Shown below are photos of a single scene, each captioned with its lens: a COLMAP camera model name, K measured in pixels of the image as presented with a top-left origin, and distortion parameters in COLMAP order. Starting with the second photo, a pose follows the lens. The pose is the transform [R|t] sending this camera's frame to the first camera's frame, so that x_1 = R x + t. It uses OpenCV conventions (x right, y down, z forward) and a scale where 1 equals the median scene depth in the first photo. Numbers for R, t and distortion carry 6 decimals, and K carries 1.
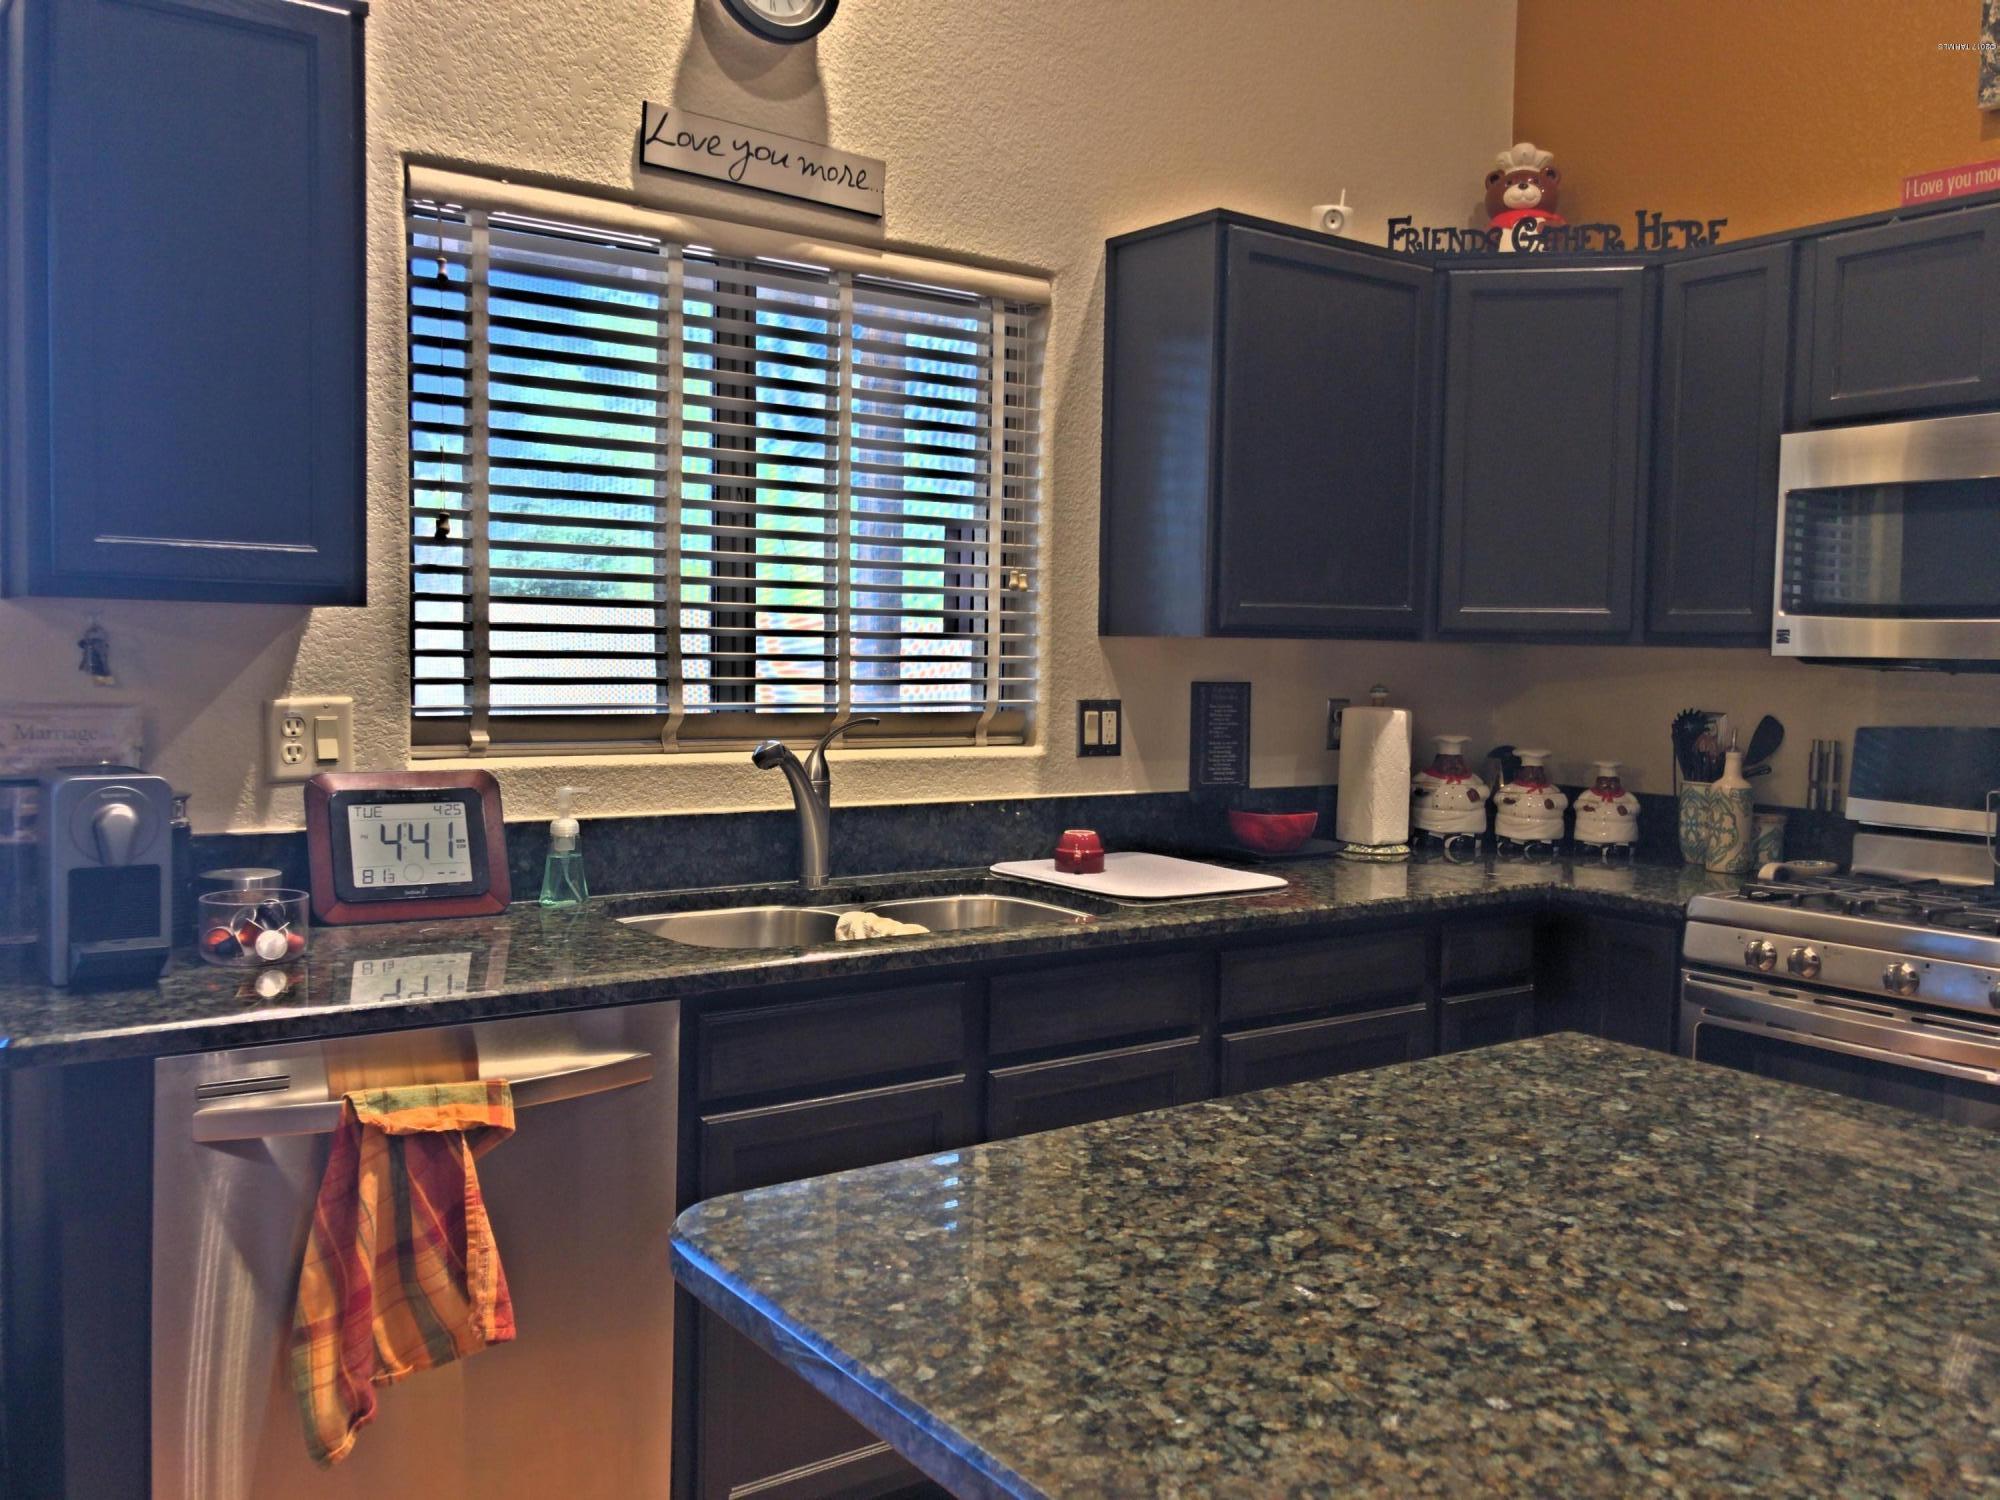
lens RADIAL K [[1625.4, 0, 998.5], [0, 1625.4, 757.2], [0, 0, 1]] dist [0.033650, -0.034658]
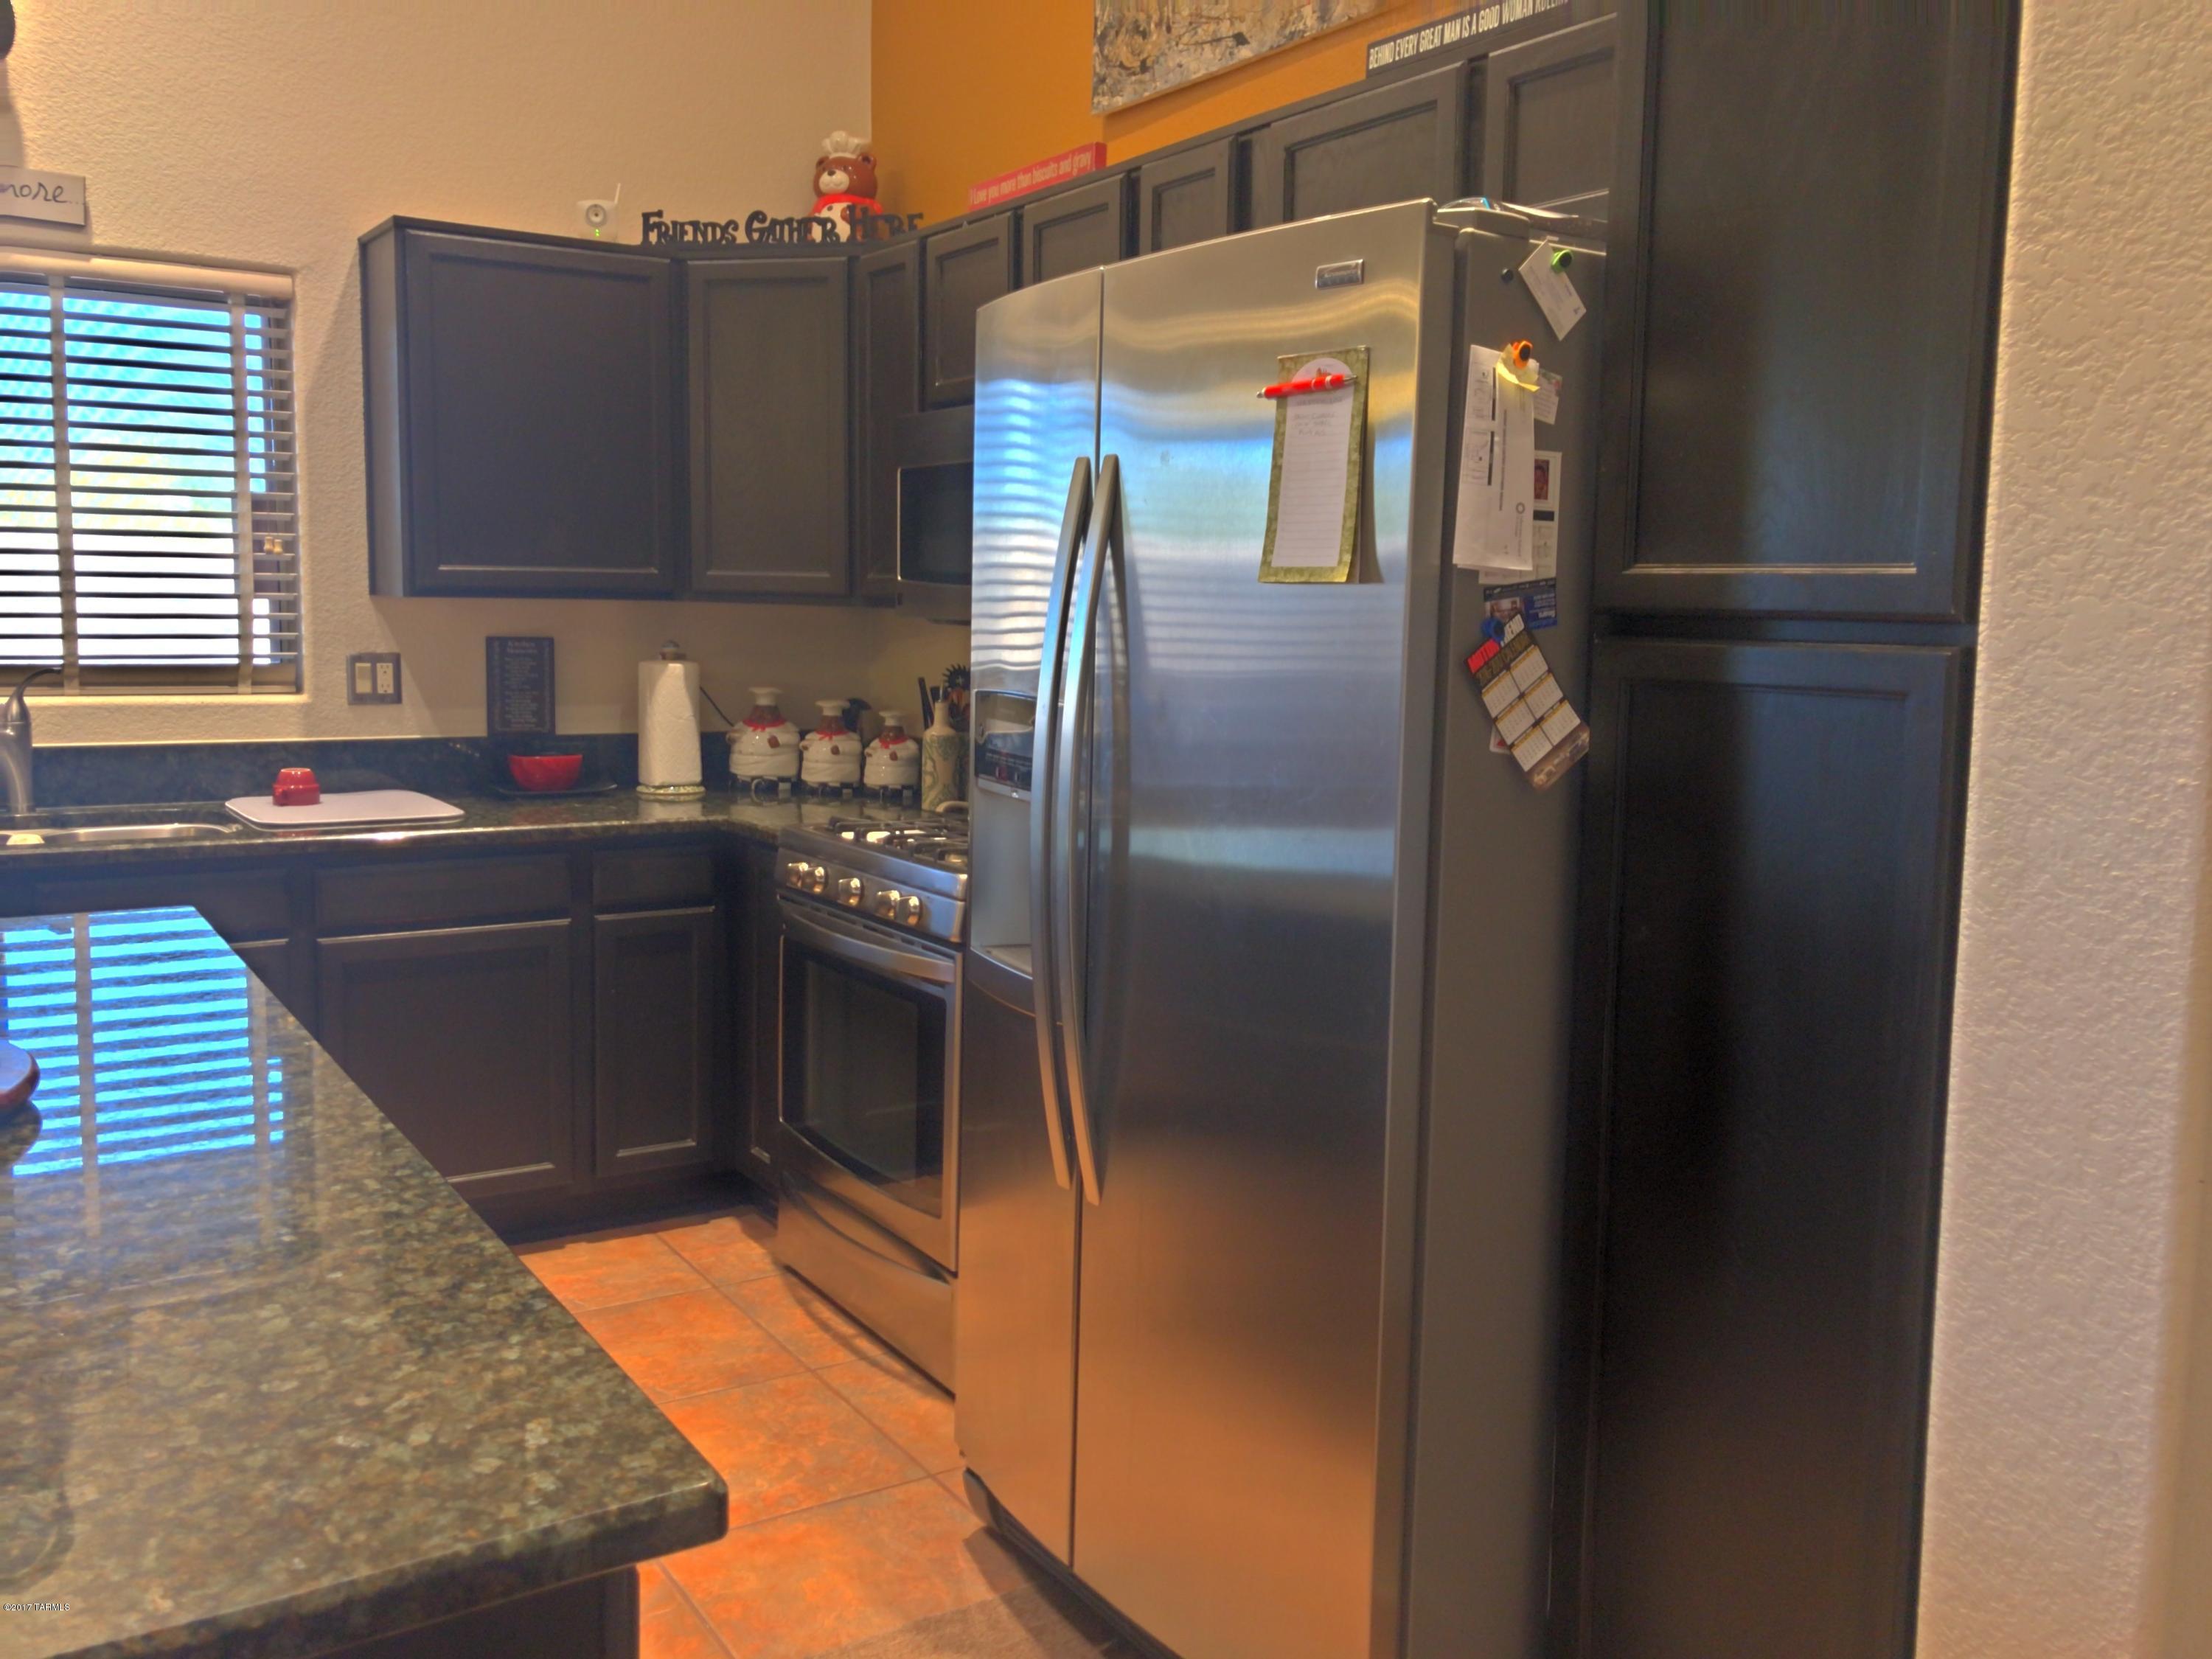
lens RADIAL K [[1797.7, 0, 1098.1], [0, 1797.7, 817.0], [0, 0, 1]] dist [0.033650, -0.034658]
pose [[0.998439, 0.006652, -0.055463, 0.627637], [-0.003529, 0.998413, 0.056212, 0.005421], [0.055749, -0.055928, 0.996877, -0.215627]]
